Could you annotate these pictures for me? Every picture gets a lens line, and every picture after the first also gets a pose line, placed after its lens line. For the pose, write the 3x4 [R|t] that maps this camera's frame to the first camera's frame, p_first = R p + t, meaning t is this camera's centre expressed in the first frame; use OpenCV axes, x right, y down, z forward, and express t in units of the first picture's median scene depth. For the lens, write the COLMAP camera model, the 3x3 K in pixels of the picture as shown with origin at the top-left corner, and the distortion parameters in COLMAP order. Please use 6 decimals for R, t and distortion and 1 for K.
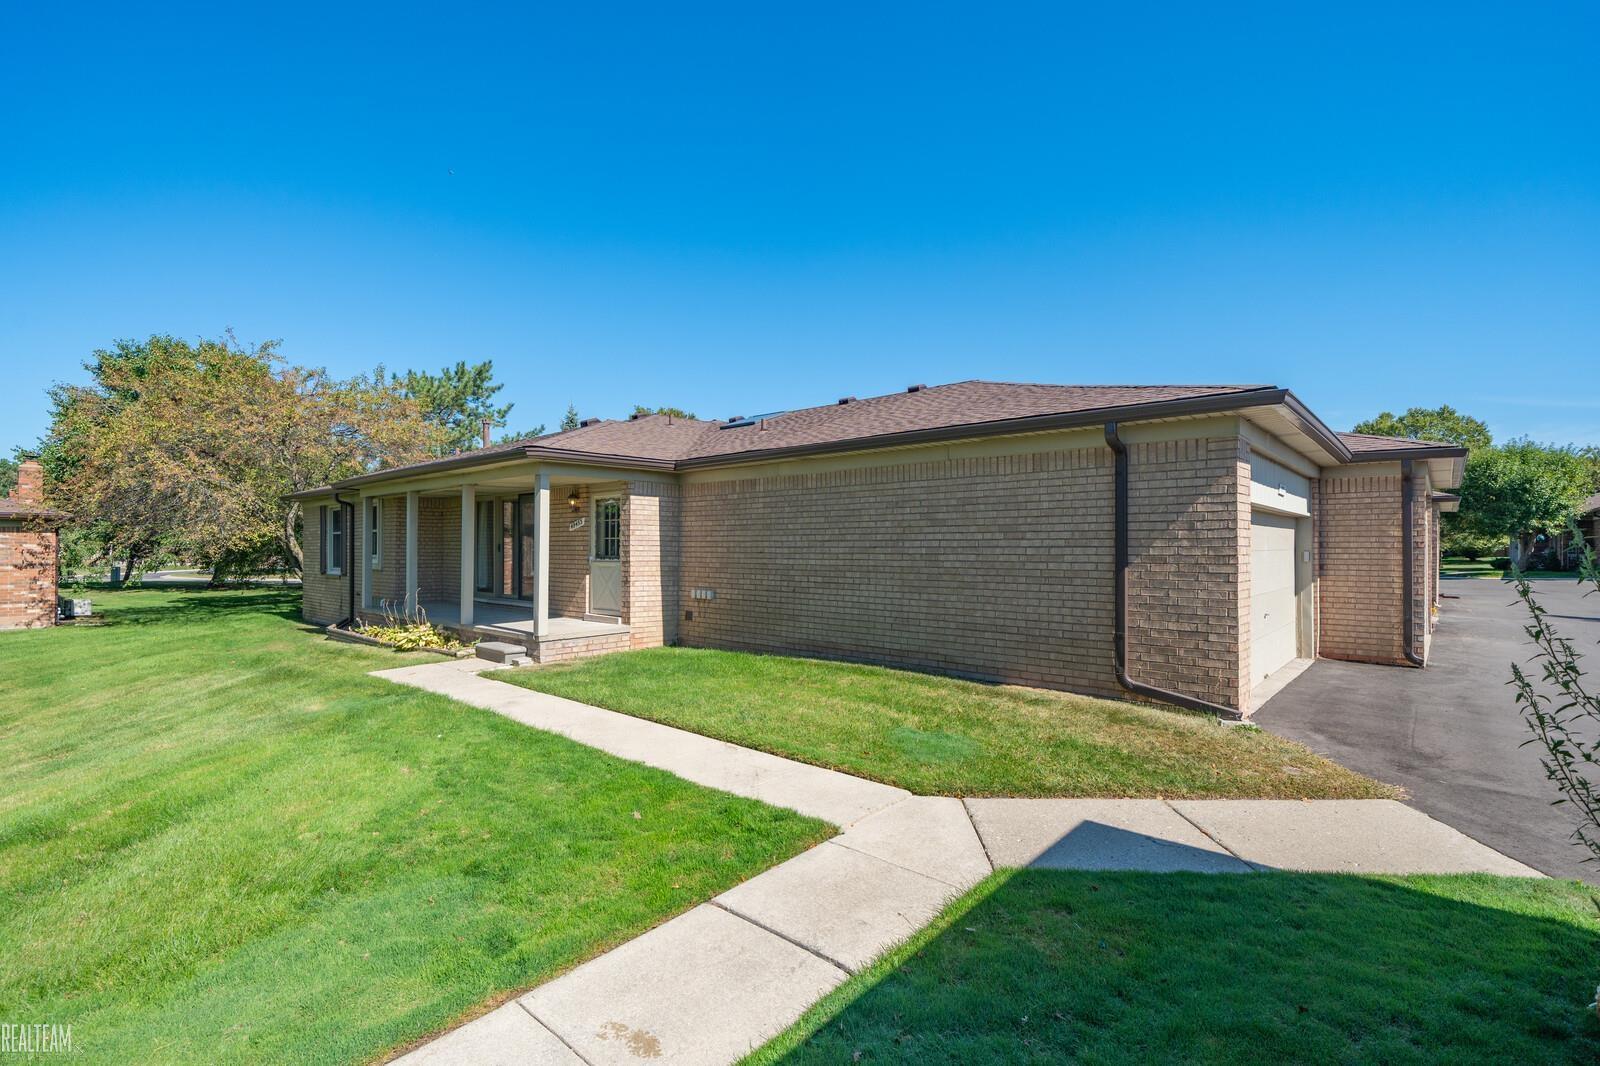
lens RADIAL K [[732.1, 0, 800.0], [0, 732.1, 533.0], [0, 0, 1]] dist [0.000968, -0.000001]
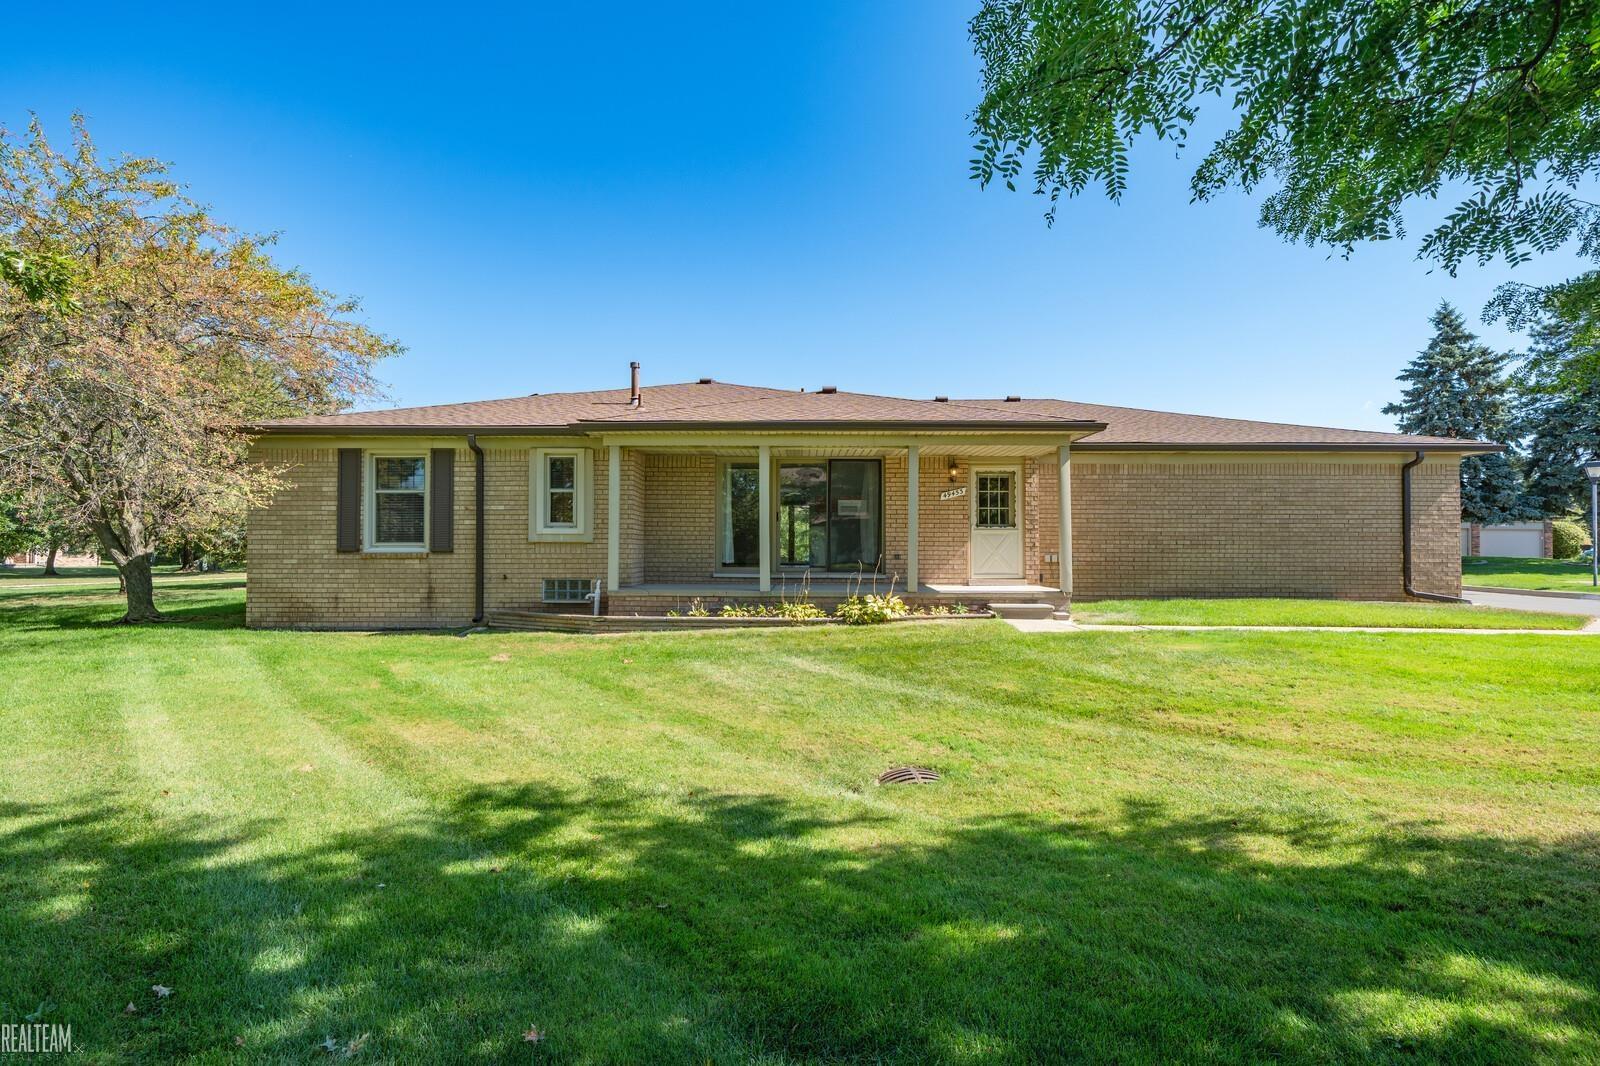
lens RADIAL K [[732.1, 0, 800.0], [0, 732.1, 533.0], [0, 0, 1]] dist [0.000968, -0.000001]
pose [[0.755580, 0.014123, 0.654904, -1.233078], [-0.016064, 0.999866, -0.003029, 0.054029], [-0.654860, -0.008232, 0.755706, 0.390873]]
